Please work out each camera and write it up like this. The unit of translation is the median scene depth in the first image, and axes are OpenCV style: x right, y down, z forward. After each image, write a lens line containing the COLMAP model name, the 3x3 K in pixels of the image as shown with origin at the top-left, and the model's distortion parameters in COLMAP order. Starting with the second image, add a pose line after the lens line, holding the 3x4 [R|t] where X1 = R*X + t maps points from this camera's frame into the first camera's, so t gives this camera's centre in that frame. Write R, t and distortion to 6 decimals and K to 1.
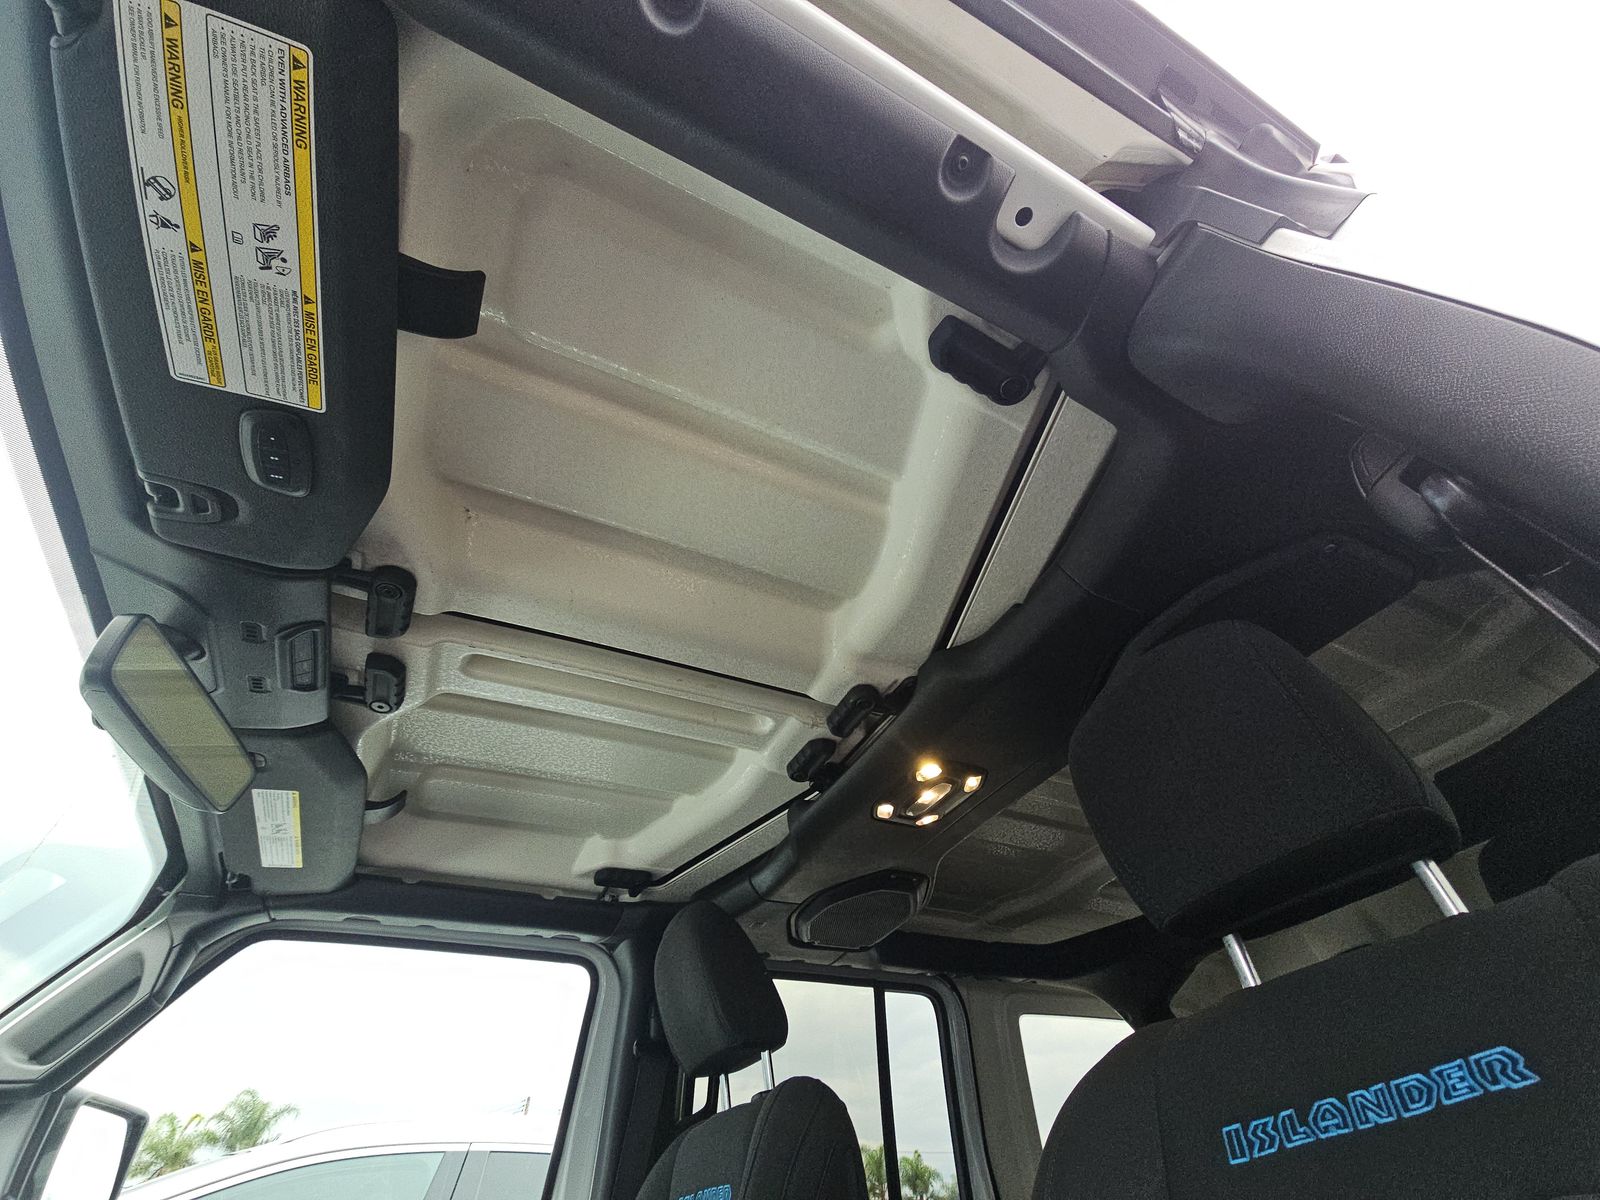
lens RADIAL K [[648.6, 0, 790.4], [0, 648.6, 600.8], [0, 0, 1]] dist [0.029315, -0.017962]
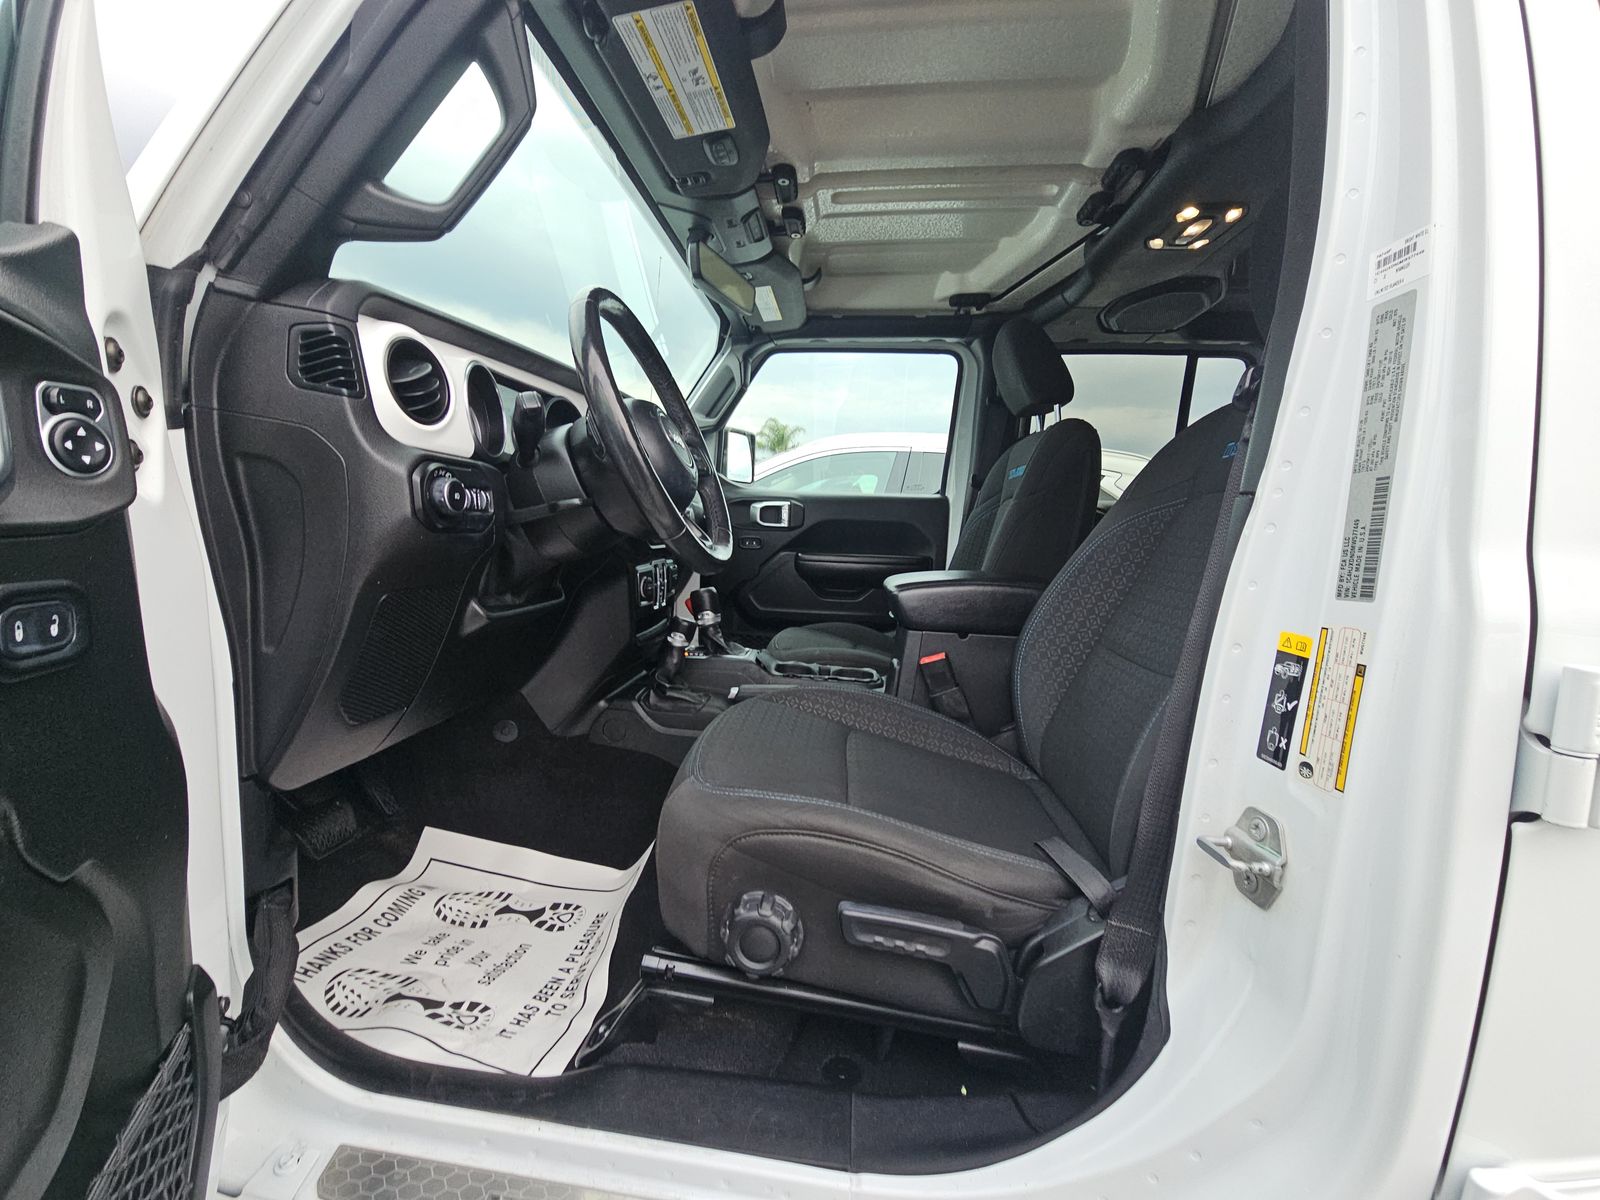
lens RADIAL K [[648.6, 0, 790.4], [0, 648.6, 600.8], [0, 0, 1]] dist [0.029315, -0.017962]
pose [[0.848335, 0.144454, -0.509373, 0.294104], [0.315991, 0.633800, 0.706008, -0.362279], [0.424826, -0.759889, 0.492028, -0.454391]]
